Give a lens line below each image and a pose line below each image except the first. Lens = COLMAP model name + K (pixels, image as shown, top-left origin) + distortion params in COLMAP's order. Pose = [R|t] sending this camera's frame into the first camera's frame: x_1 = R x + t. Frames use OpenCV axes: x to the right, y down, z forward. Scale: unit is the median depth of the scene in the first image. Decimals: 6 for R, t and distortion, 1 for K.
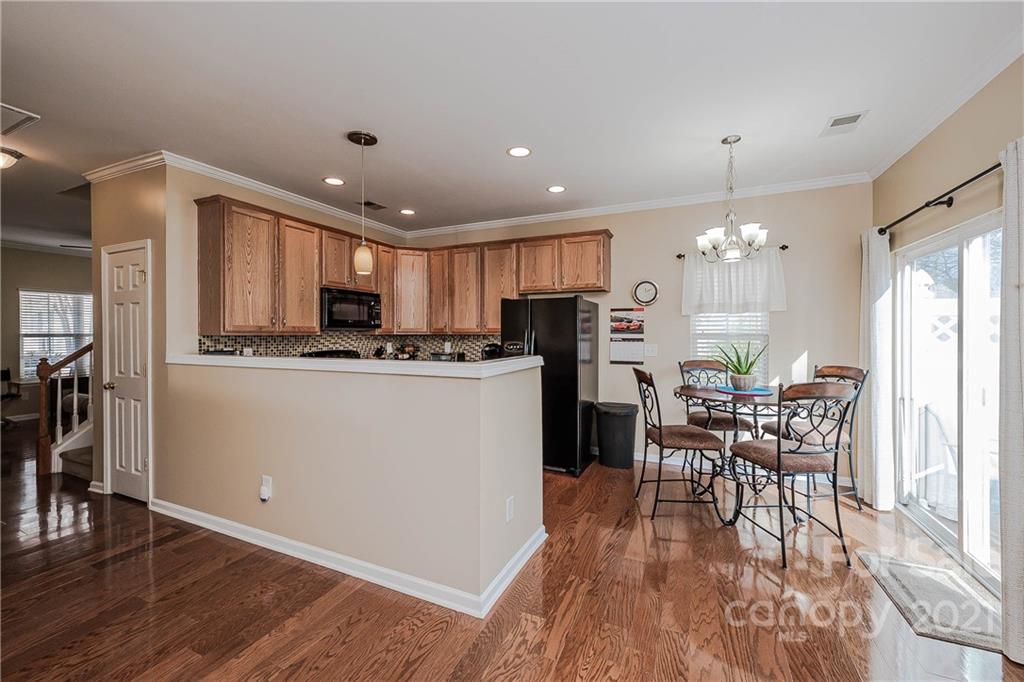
lens RADIAL K [[408.2, 0, 516.9], [0, 408.2, 334.1], [0, 0, 1]] dist [0.001926, -0.000125]
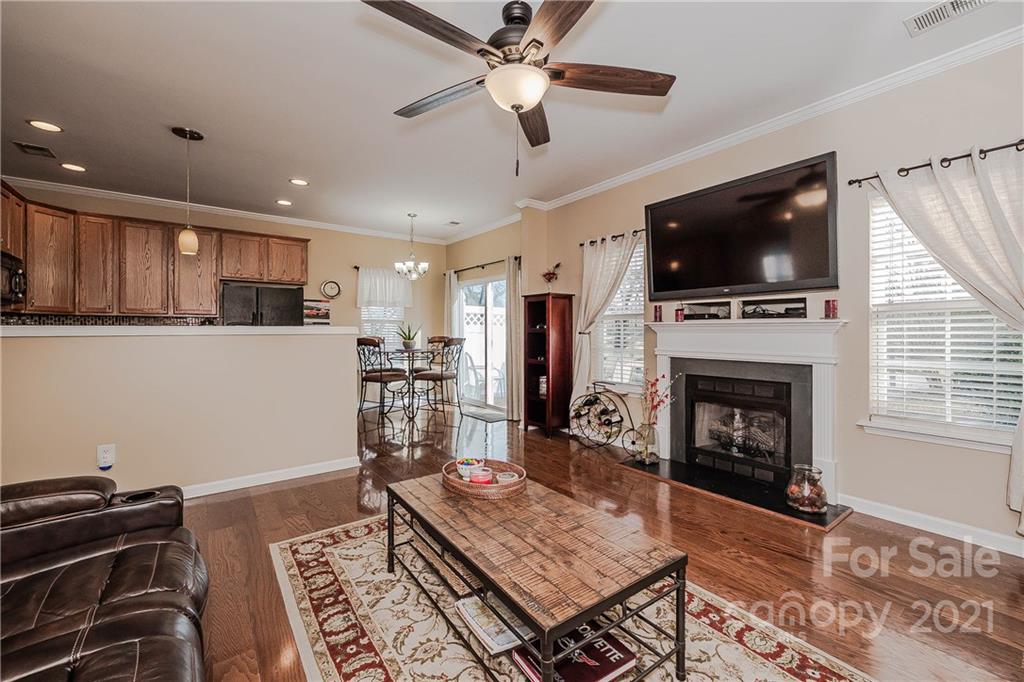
lens RADIAL K [[408.2, 0, 512.3], [0, 408.2, 336.2], [0, 0, 1]] dist [0.001926, -0.000125]
pose [[0.479436, -0.009629, 0.877524, -0.621615], [0.002405, 0.999950, 0.009658, 0.046325], [-0.877574, -0.002520, 0.479435, -0.215994]]
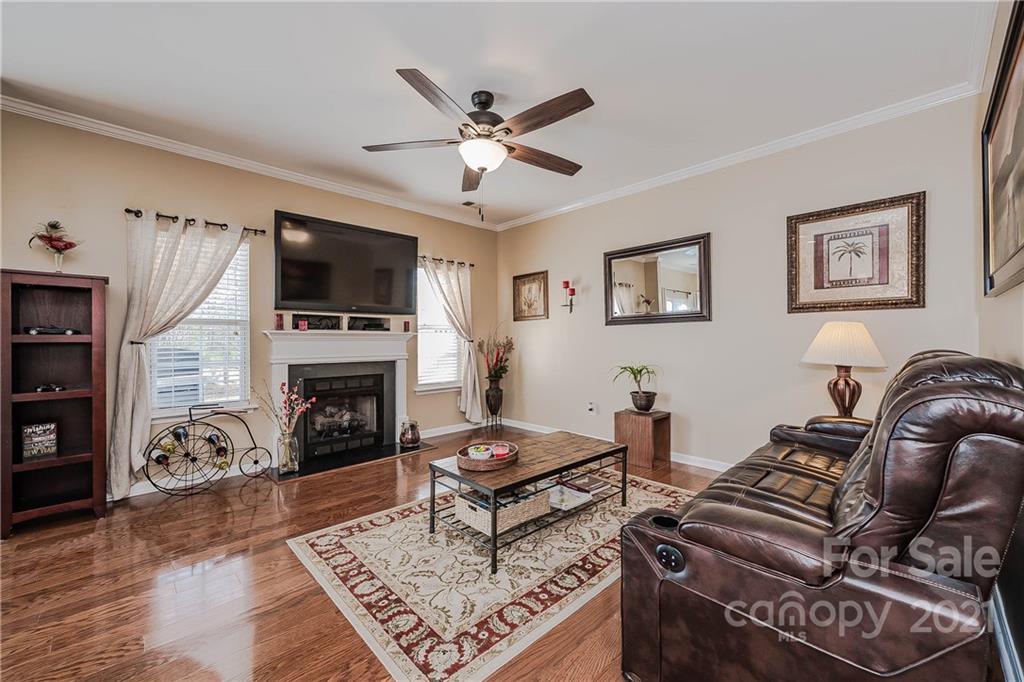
lens RADIAL K [[408.2, 0, 512.4], [0, 408.2, 339.5], [0, 0, 1]] dist [0.001926, -0.000125]
pose [[-0.930917, 0.006360, 0.365176, -0.481499], [0.007182, 0.999974, 0.000893, 0.047473], [-0.365161, 0.003454, -0.930938, 0.566514]]
